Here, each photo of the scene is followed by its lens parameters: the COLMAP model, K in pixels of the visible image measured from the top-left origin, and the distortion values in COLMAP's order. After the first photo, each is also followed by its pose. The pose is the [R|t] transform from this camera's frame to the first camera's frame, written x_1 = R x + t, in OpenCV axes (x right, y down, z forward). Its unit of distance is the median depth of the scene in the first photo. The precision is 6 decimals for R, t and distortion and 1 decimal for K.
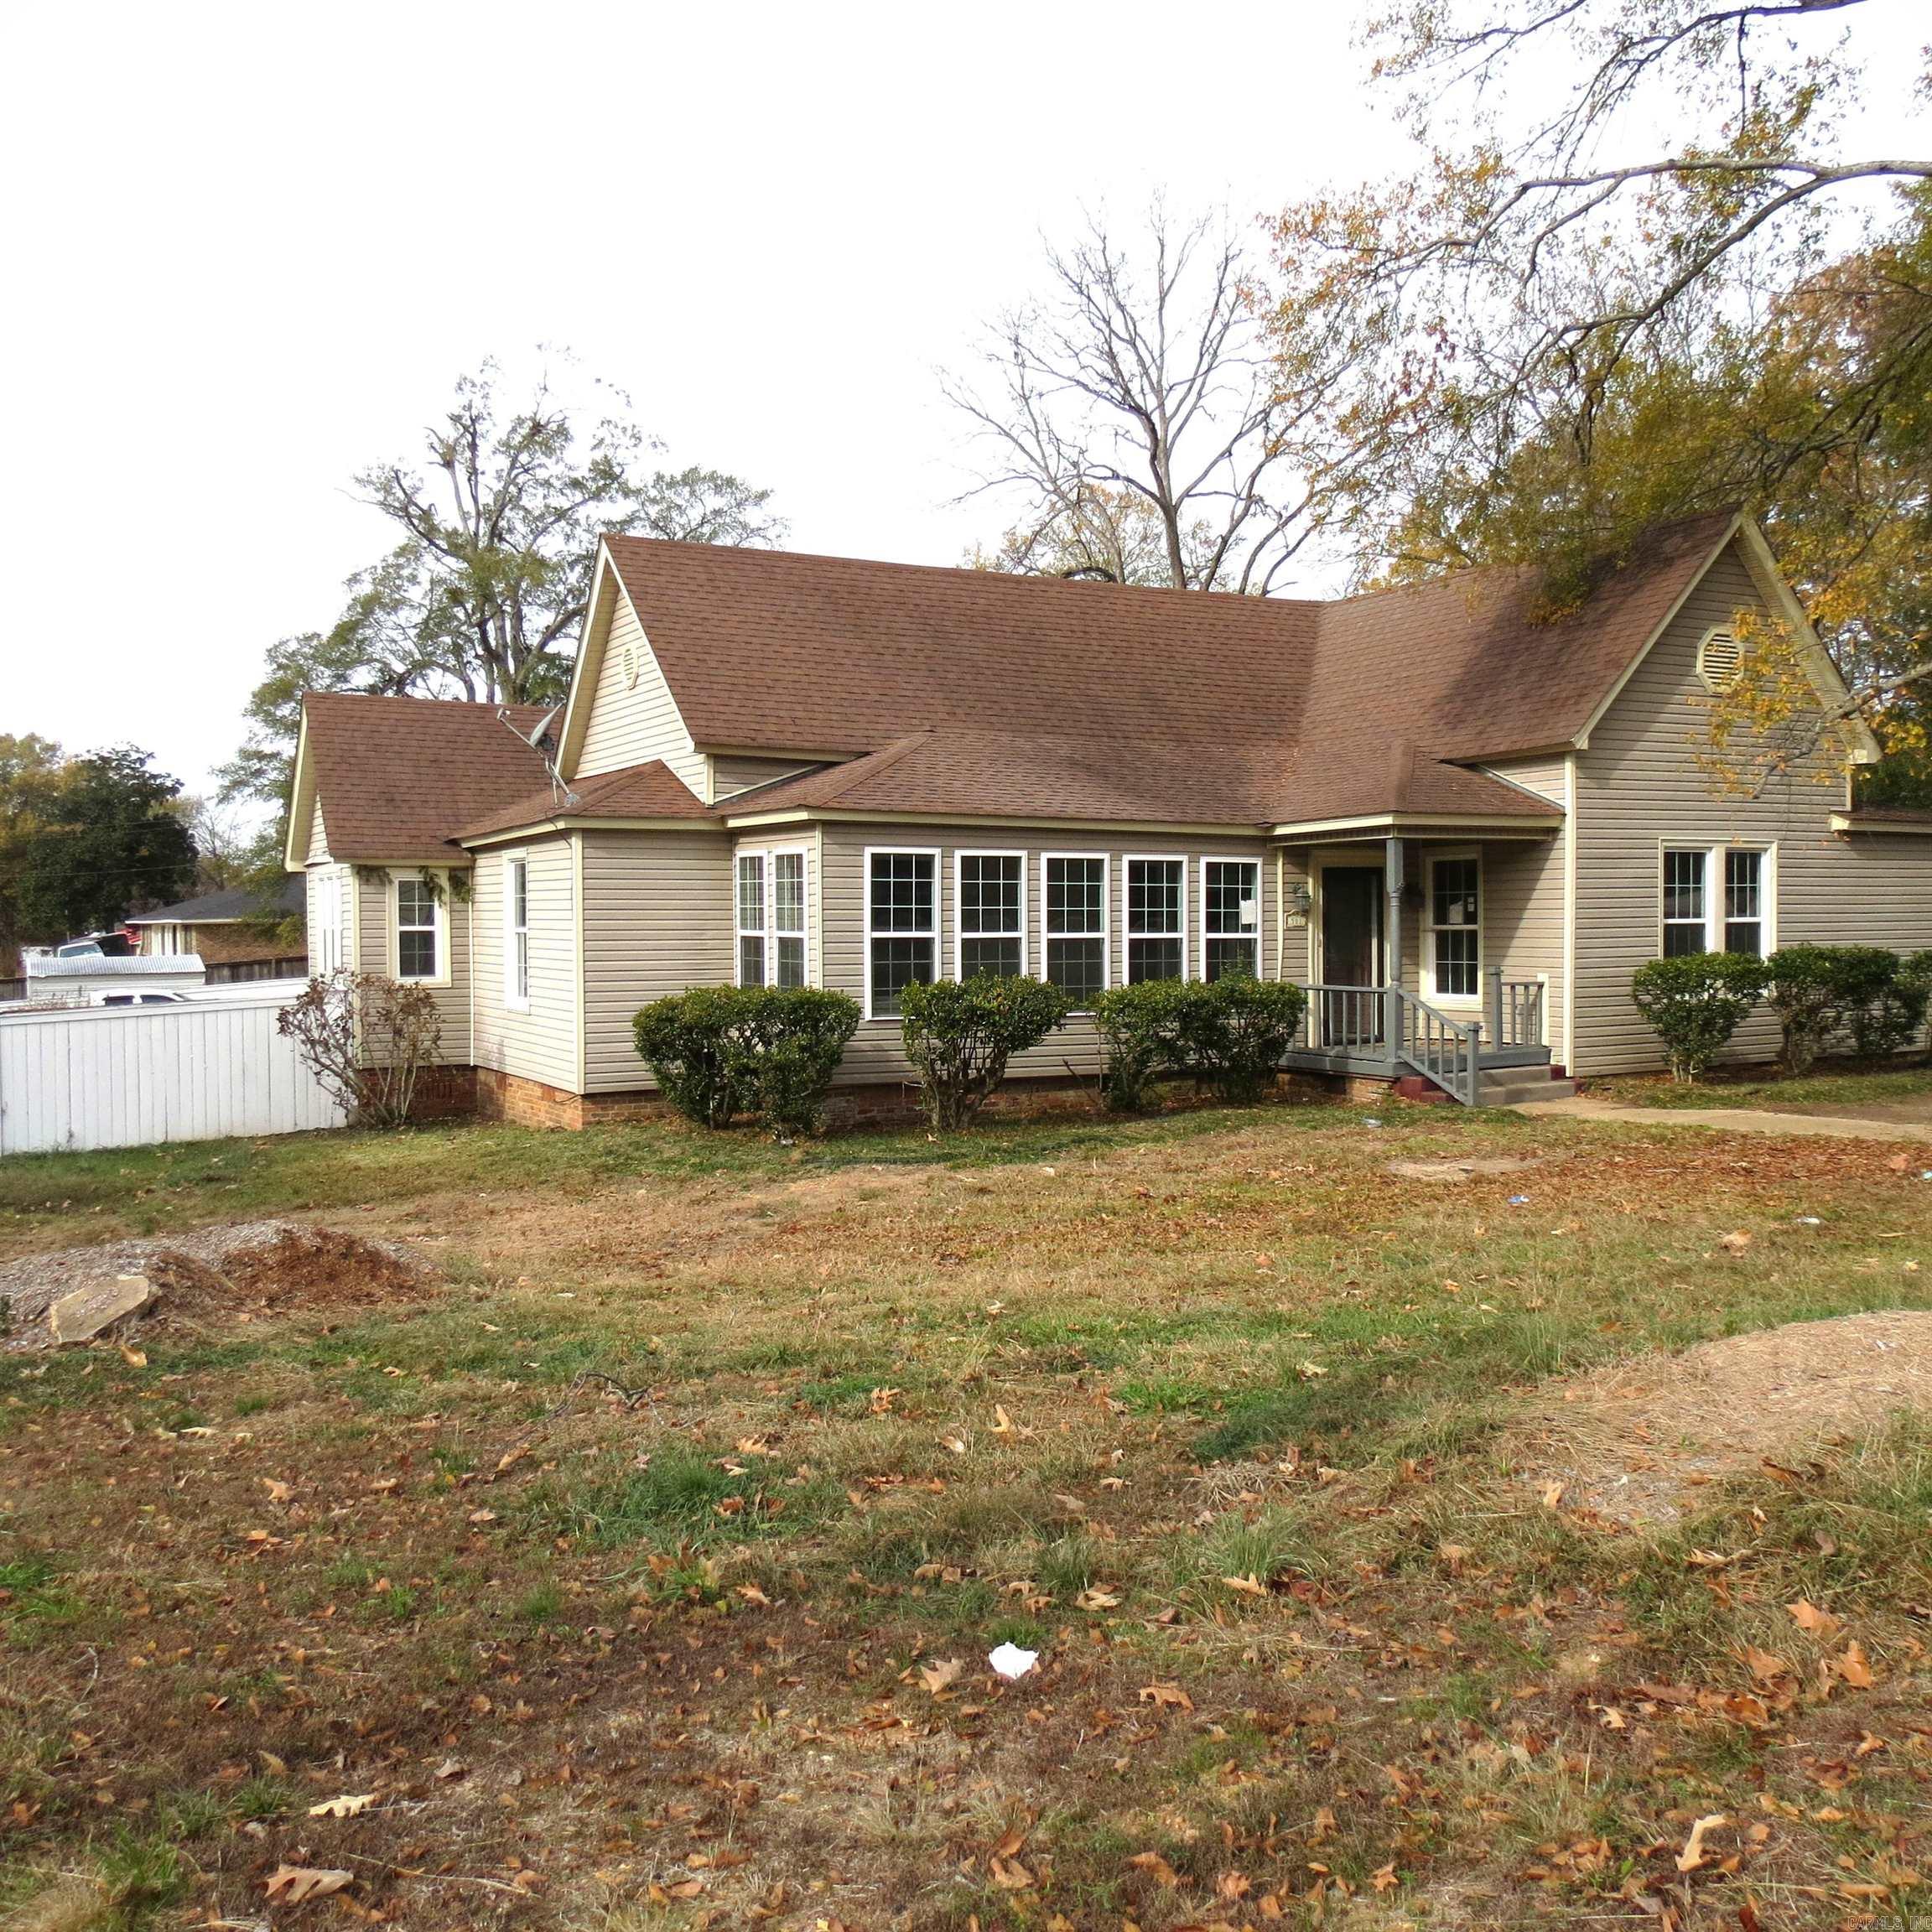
lens RADIAL K [[1859.6, 0, 966.2], [0, 1859.6, 956.9], [0, 0, 1]] dist [-0.012432, 0.000000]
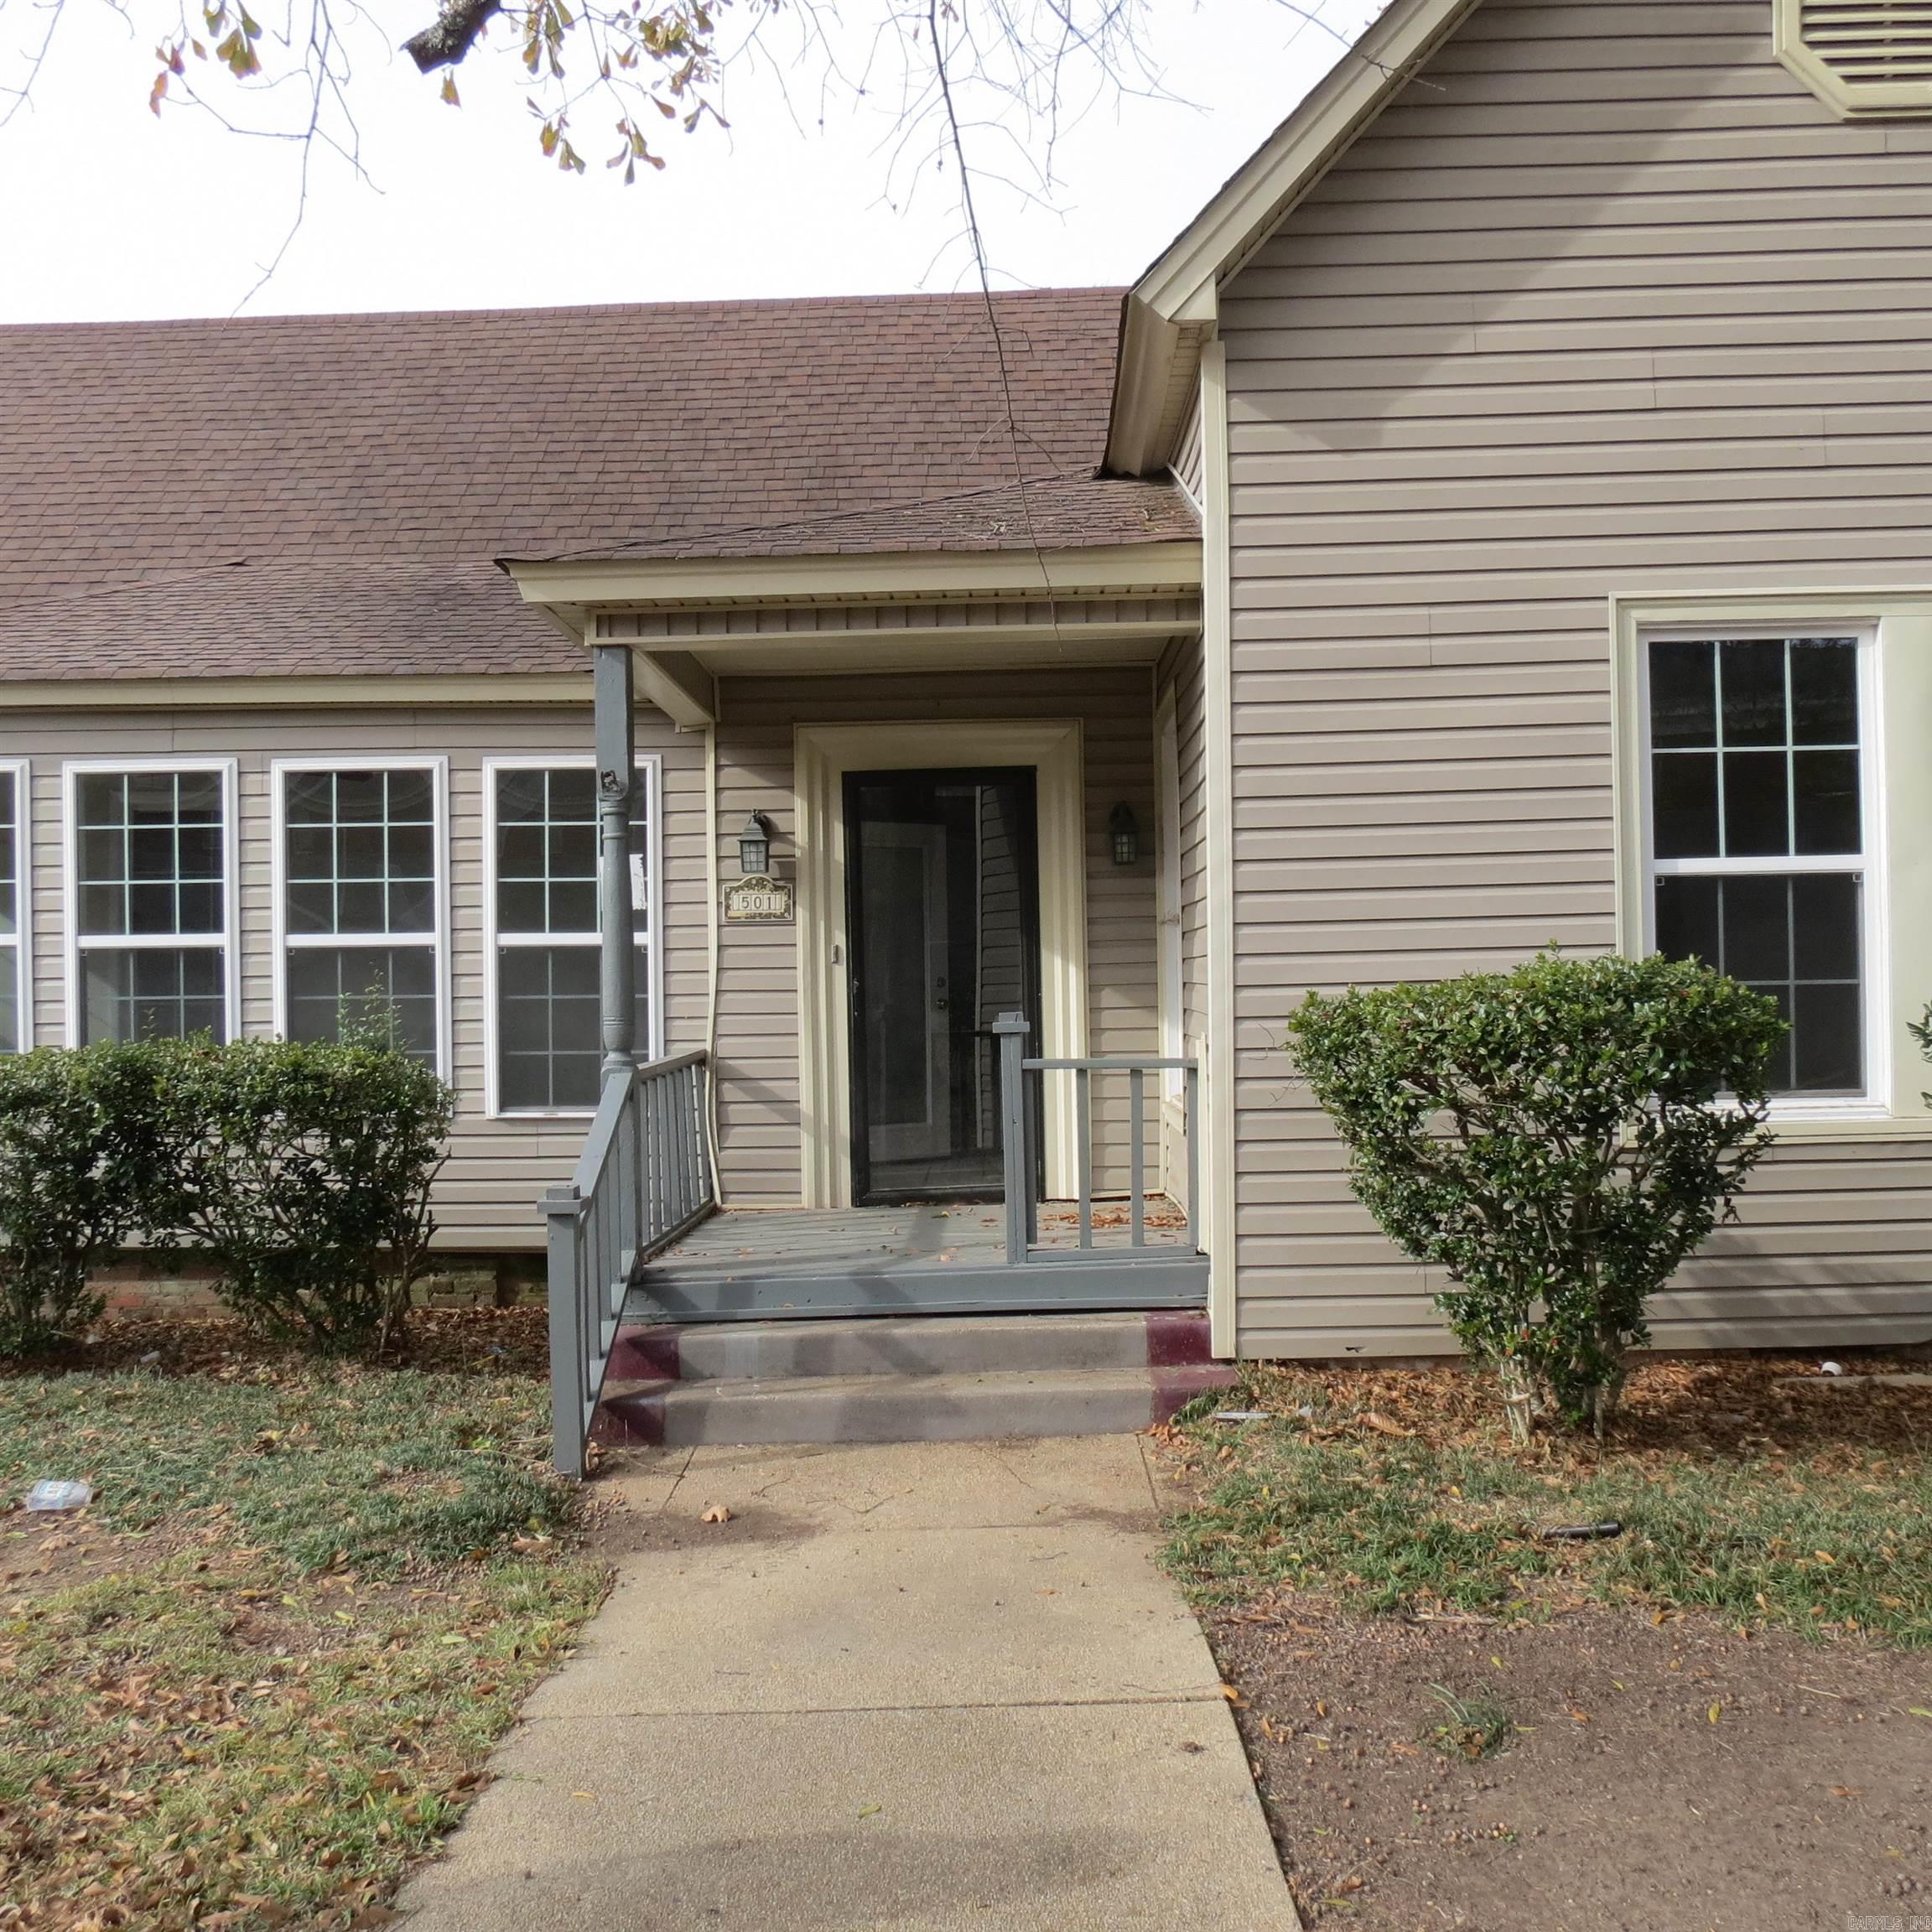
lens RADIAL K [[1865.2, 0, 959.4], [0, 1865.2, 953.2], [0, 0, 1]] dist [-0.009900, 0.000000]
pose [[0.855411, -0.018497, -0.517619, 0.437180], [-0.002356, 0.999213, -0.039601, 0.008459], [0.517944, 0.035095, 0.854695, 0.674348]]
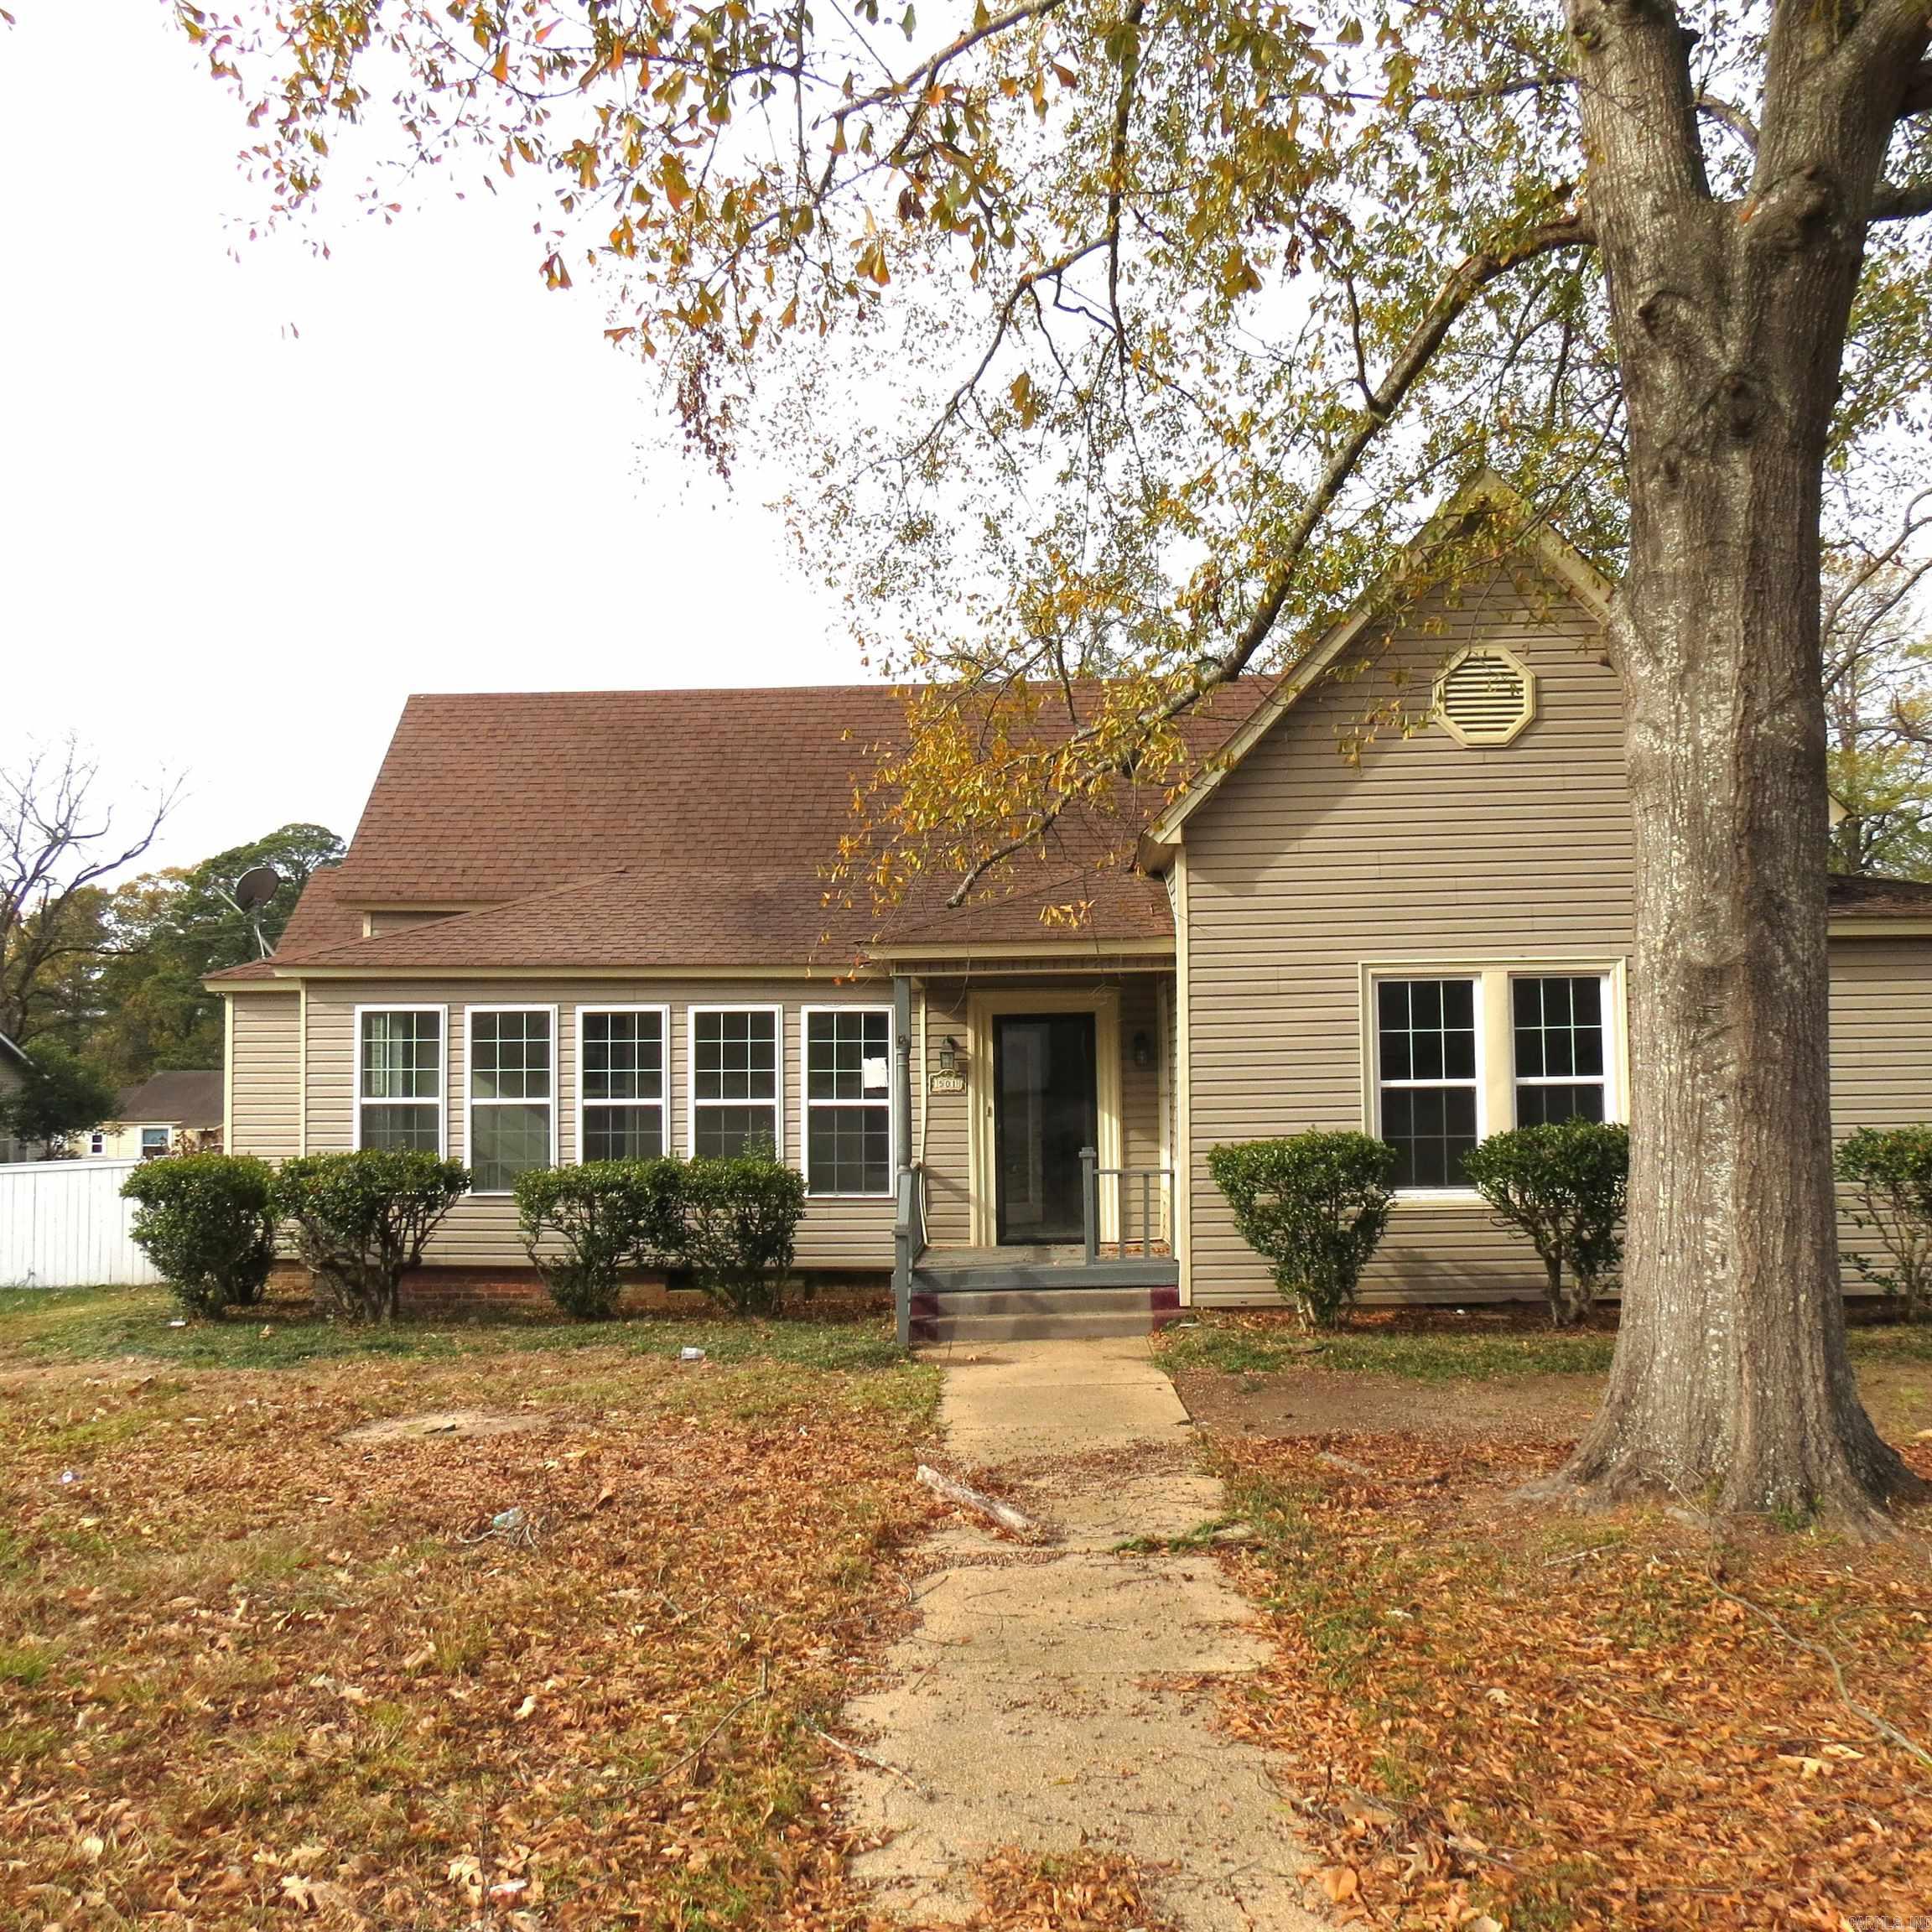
lens RADIAL K [[1865.2, 0, 973.1], [0, 1865.2, 969.1], [0, 0, 1]] dist [-0.009900, 0.000000]
pose [[0.852185, -0.036678, -0.521954, 0.608122], [-0.007564, 0.996572, -0.082378, -0.002973], [0.523187, 0.074149, 0.848986, 0.334376]]
